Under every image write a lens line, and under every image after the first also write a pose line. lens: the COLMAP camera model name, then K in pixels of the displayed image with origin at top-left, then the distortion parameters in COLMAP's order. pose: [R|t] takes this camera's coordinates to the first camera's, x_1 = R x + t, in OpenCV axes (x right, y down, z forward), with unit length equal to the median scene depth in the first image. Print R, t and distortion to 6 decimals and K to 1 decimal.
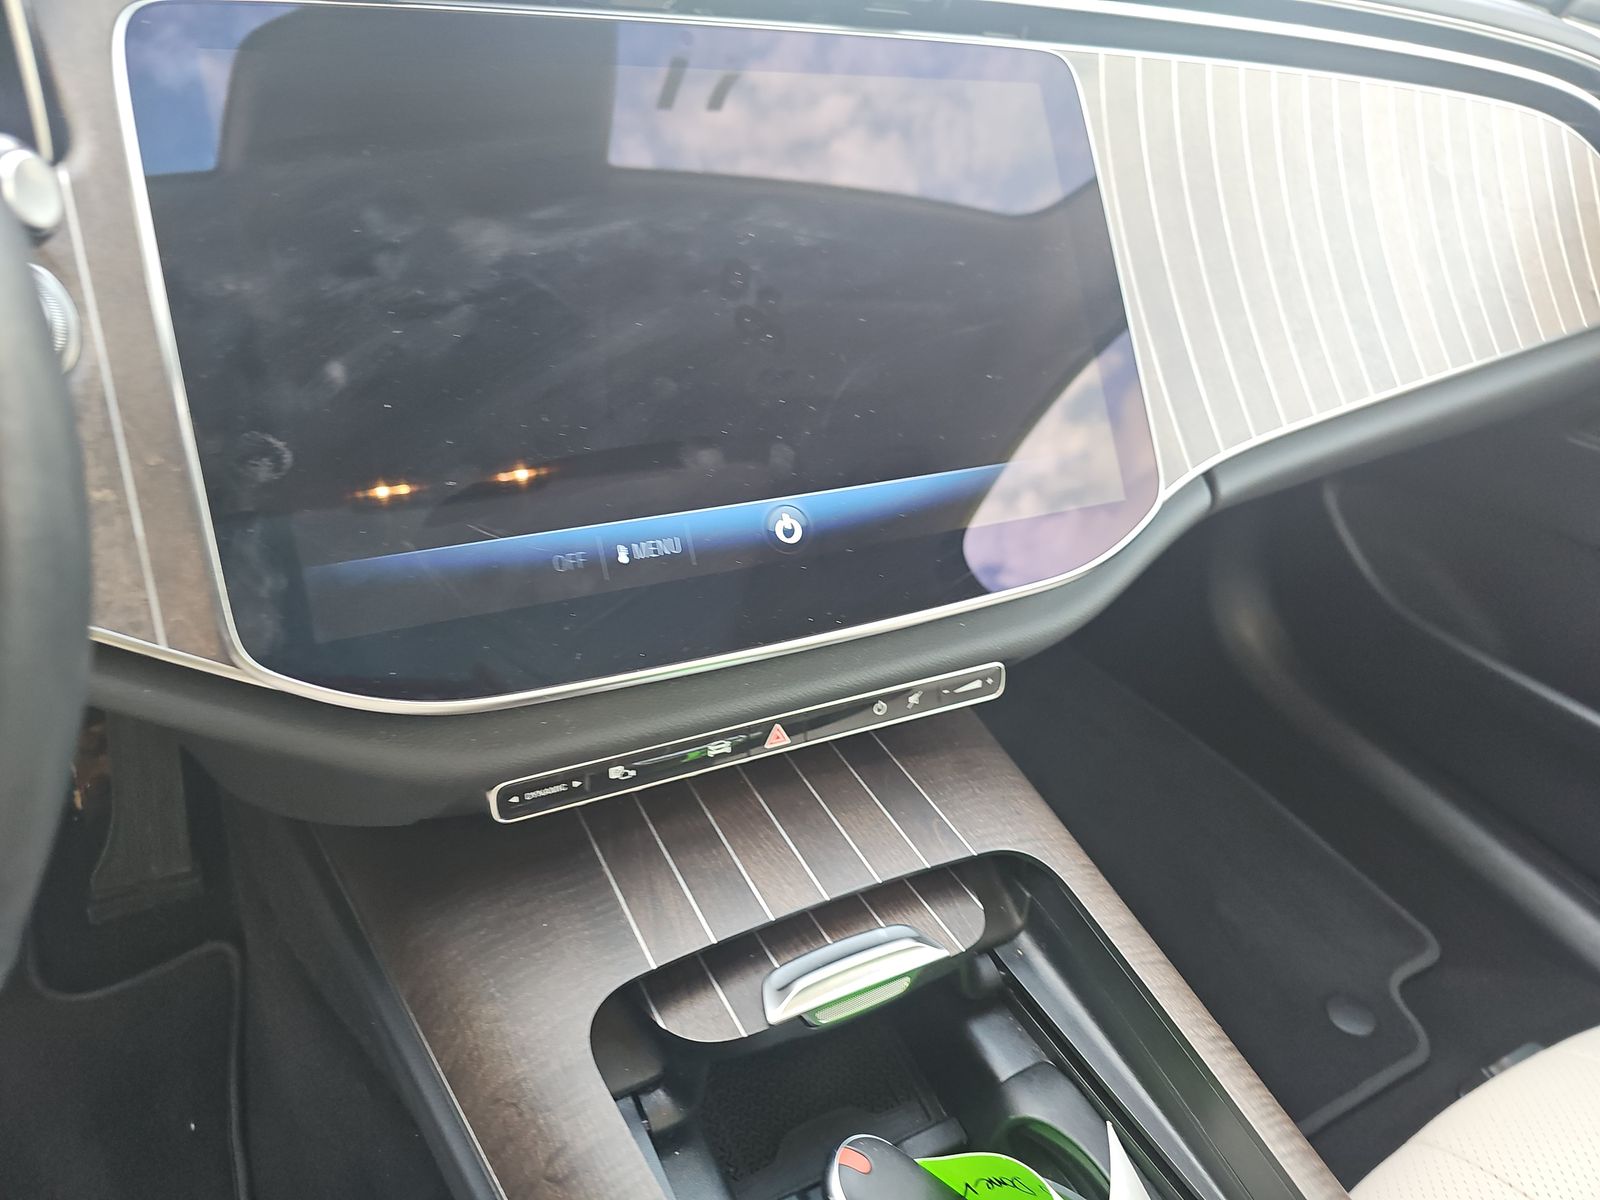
lens RADIAL K [[1070.5, 0, 799.0], [0, 1070.5, 611.5], [0, 0, 1]] dist [0.060745, -0.058436]
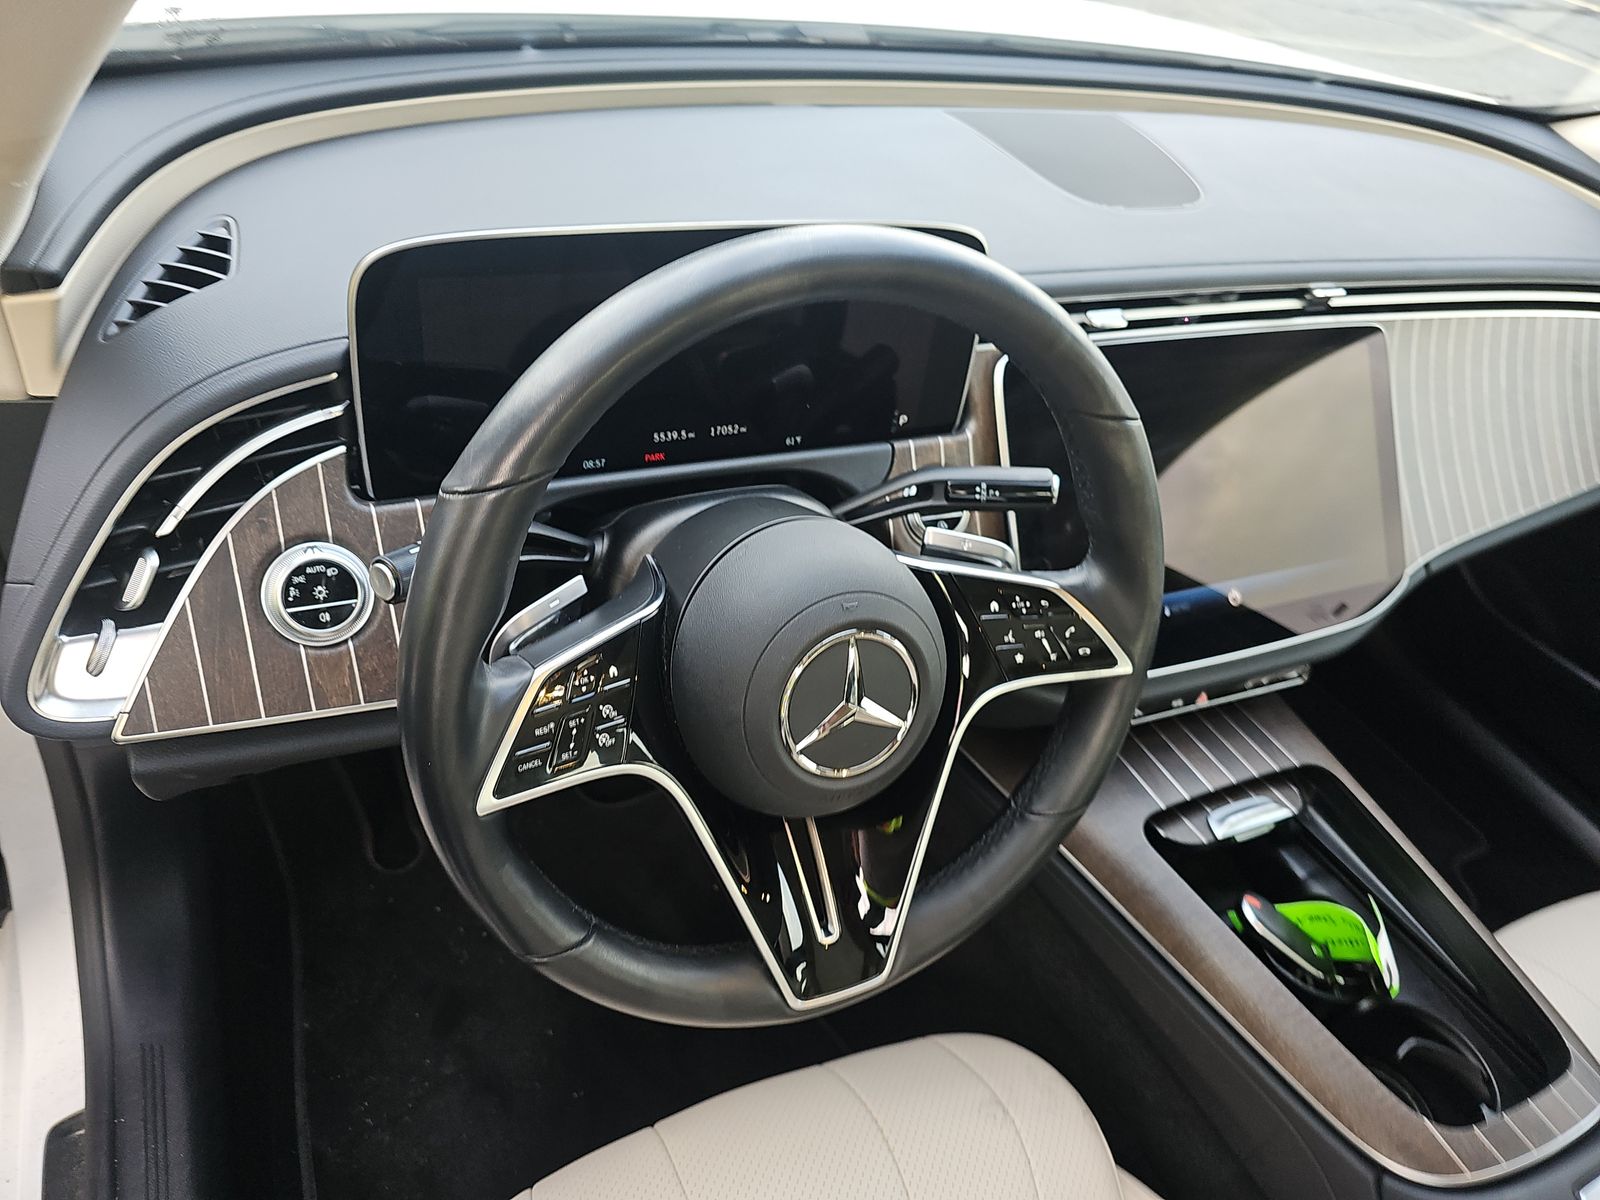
lens RADIAL K [[1070.5, 0, 799.0], [0, 1070.5, 611.5], [0, 0, 1]] dist [0.060745, -0.058436]
pose [[0.997338, 0.072774, -0.004492, -0.754530], [-0.071897, 0.991822, 0.105450, -0.193698], [0.012129, -0.104846, 0.994414, -0.930740]]
